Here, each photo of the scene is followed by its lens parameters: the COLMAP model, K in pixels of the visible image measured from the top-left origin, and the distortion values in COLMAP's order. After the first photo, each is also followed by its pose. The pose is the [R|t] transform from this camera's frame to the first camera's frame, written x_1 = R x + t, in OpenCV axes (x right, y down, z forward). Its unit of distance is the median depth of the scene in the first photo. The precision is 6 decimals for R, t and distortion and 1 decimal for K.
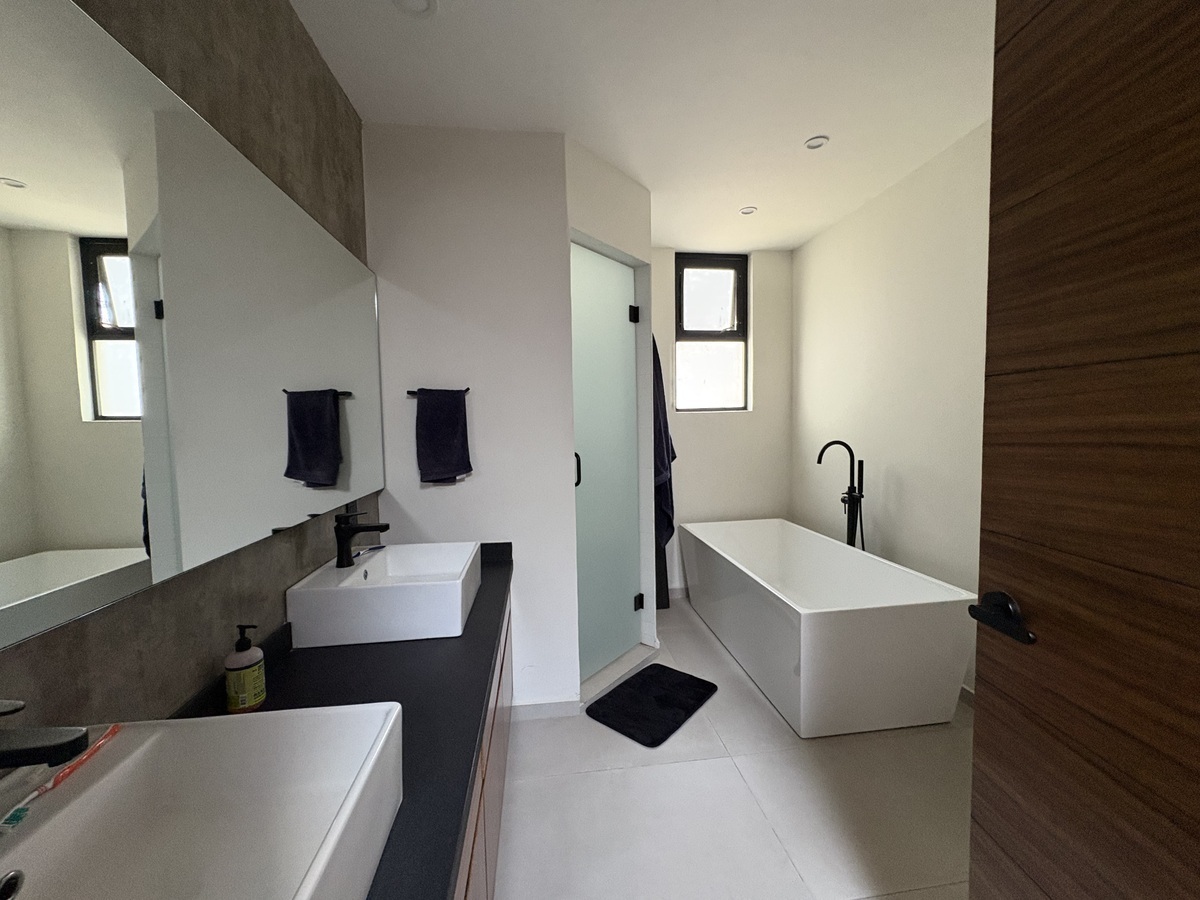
lens RADIAL K [[474.7, 0, 597.8], [0, 474.7, 447.4], [0, 0, 1]] dist [-0.001522, -0.000028]
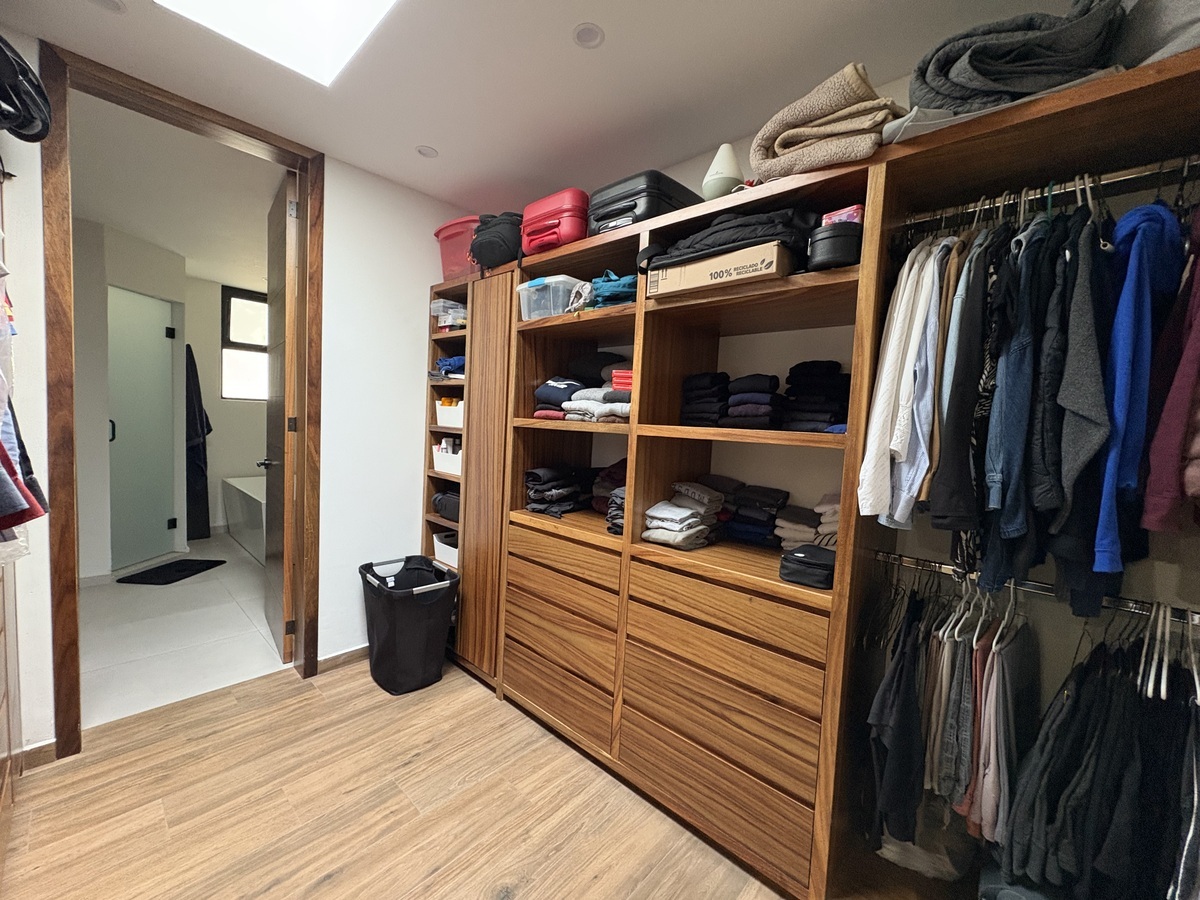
lens RADIAL K [[474.7, 0, 597.8], [0, 474.7, 447.4], [0, 0, 1]] dist [-0.001522, -0.000028]
pose [[0.759130, 0.015670, 0.650750, 0.126550], [-0.024557, 0.999688, 0.004574, 0.043188], [-0.650475, -0.019453, 0.759278, -0.992796]]
